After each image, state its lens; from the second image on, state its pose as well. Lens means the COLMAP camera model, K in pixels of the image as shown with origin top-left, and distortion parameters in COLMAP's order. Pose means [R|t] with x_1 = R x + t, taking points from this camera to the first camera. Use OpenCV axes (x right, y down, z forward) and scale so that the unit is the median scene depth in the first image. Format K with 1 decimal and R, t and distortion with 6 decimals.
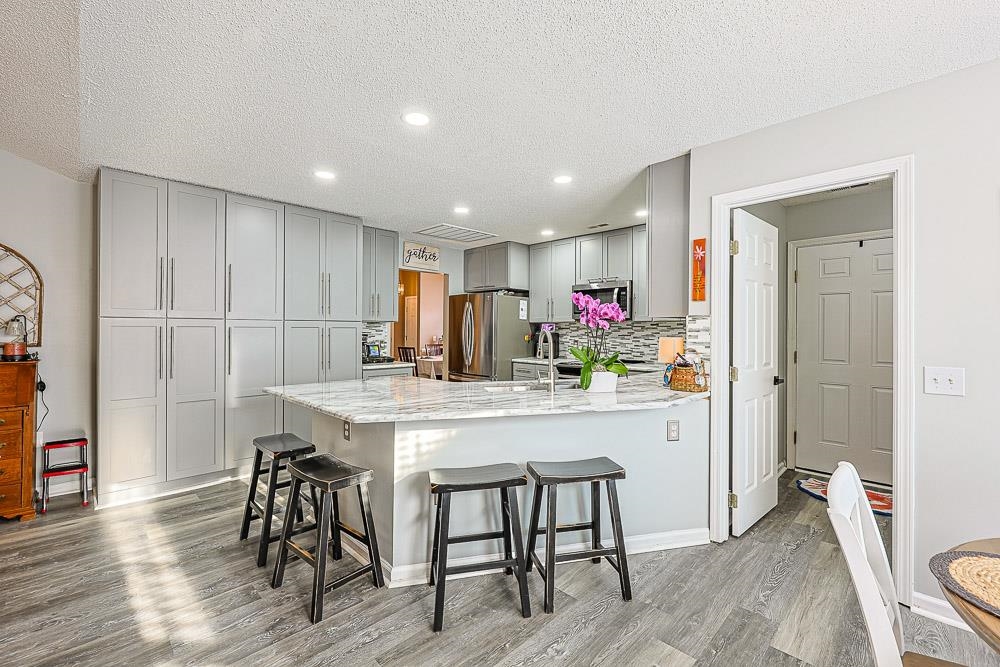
lens RADIAL K [[426.5, 0, 508.5], [0, 426.5, 329.6], [0, 0, 1]] dist [-0.004536, 0.001197]
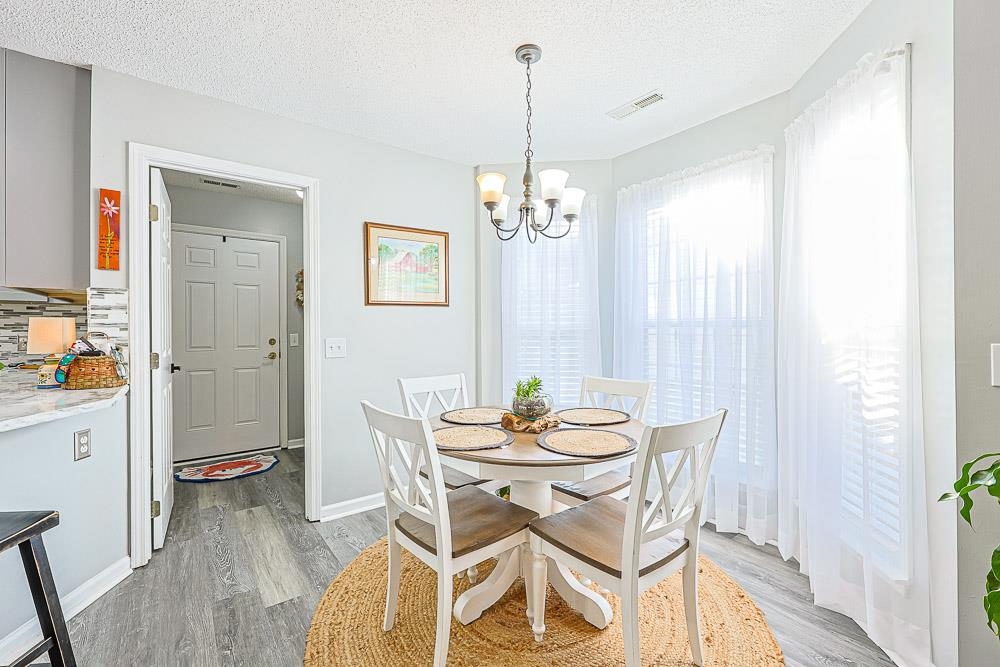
lens RADIAL K [[426.5, 0, 504.1], [0, 426.5, 331.6], [0, 0, 1]] dist [-0.004536, 0.001197]
pose [[0.138002, -0.009592, 0.990385, -0.205144], [0.006449, 0.999941, 0.008786, 0.039939], [-0.990411, 0.005174, 0.138056, 0.174148]]
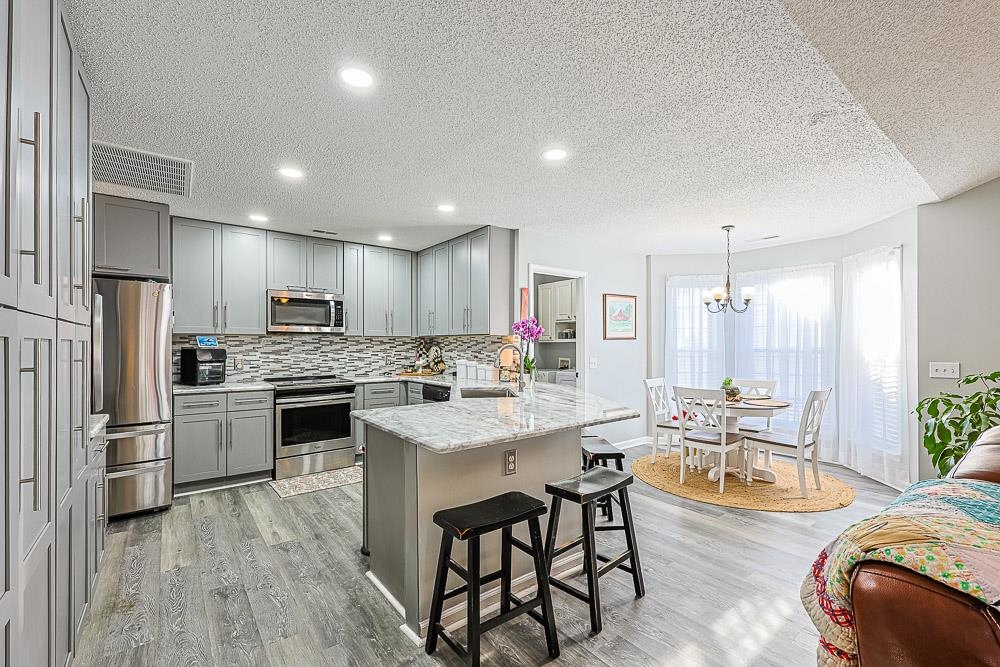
lens RADIAL K [[426.5, 0, 506.7], [0, 426.5, 347.2], [0, 0, 1]] dist [-0.004536, 0.001197]
pose [[0.124814, -0.009735, 0.992132, -1.094475], [0.003189, 0.999951, 0.009410, -0.000990], [-0.992175, 0.001990, 0.124839, 0.813711]]
